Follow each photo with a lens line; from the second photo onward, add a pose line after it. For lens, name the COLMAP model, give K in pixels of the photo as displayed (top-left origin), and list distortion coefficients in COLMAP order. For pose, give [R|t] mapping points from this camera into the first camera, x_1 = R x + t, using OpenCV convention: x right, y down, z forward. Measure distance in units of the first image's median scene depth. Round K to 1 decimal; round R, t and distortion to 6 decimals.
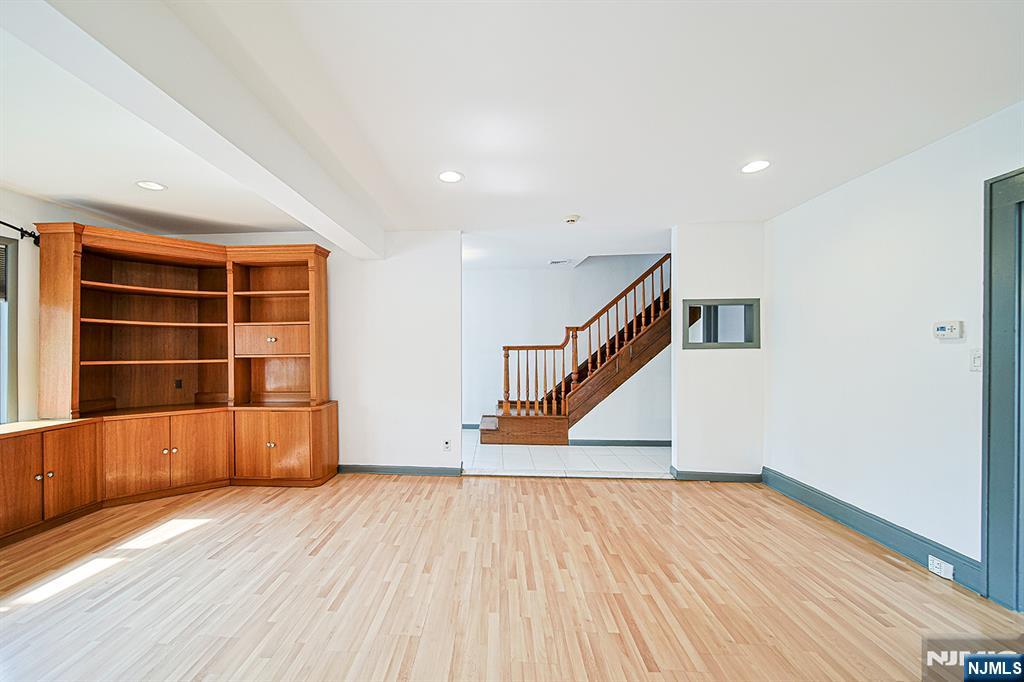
lens RADIAL K [[397.9, 0, 472.9], [0, 397.9, 351.0], [0, 0, 1]] dist [0.000180, -0.000013]
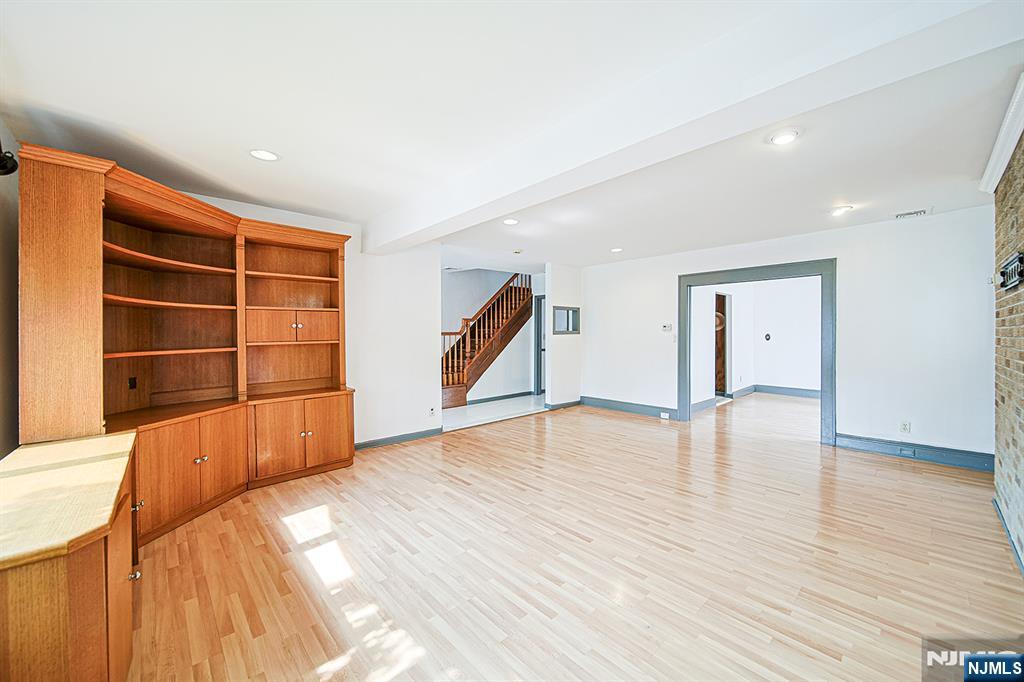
lens RADIAL K [[382.4, 0, 502.2], [0, 382.4, 337.1], [0, 0, 1]] dist [-0.000775, -0.000146]
pose [[0.690954, -0.007213, 0.722862, -0.838009], [0.007335, 0.999969, 0.002968, 0.000130], [-0.722861, 0.003251, 0.690986, 0.005601]]
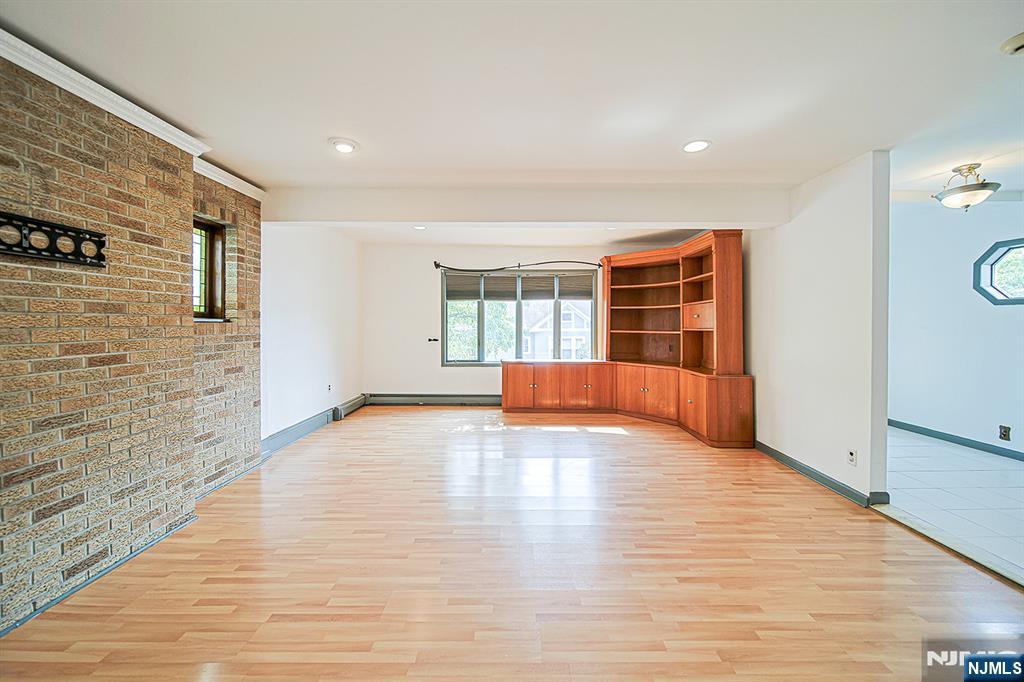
lens RADIAL K [[381.6, 0, 512.8], [0, 381.6, 325.4], [0, 0, 1]] dist [0.000265, 0.000037]
pose [[0.069491, 0.006899, -0.997559, 0.623120], [-0.006954, 0.999955, 0.006431, -0.002729], [0.997558, 0.006490, 0.069535, 0.357211]]
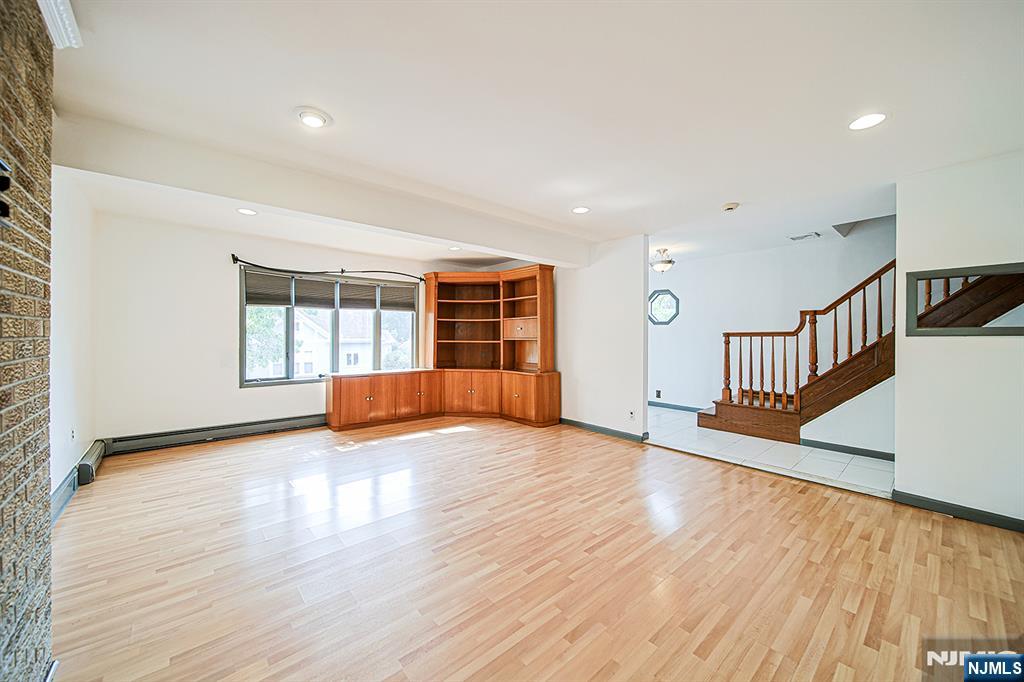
lens RADIAL K [[382.4, 0, 502.2], [0, 382.4, 337.1], [0, 0, 1]] dist [-0.000775, -0.000146]
pose [[0.698639, 0.008190, -0.715428, 0.518660], [-0.008740, 0.999958, 0.002912, 0.001605], [0.715421, 0.004218, 0.698681, -0.092727]]
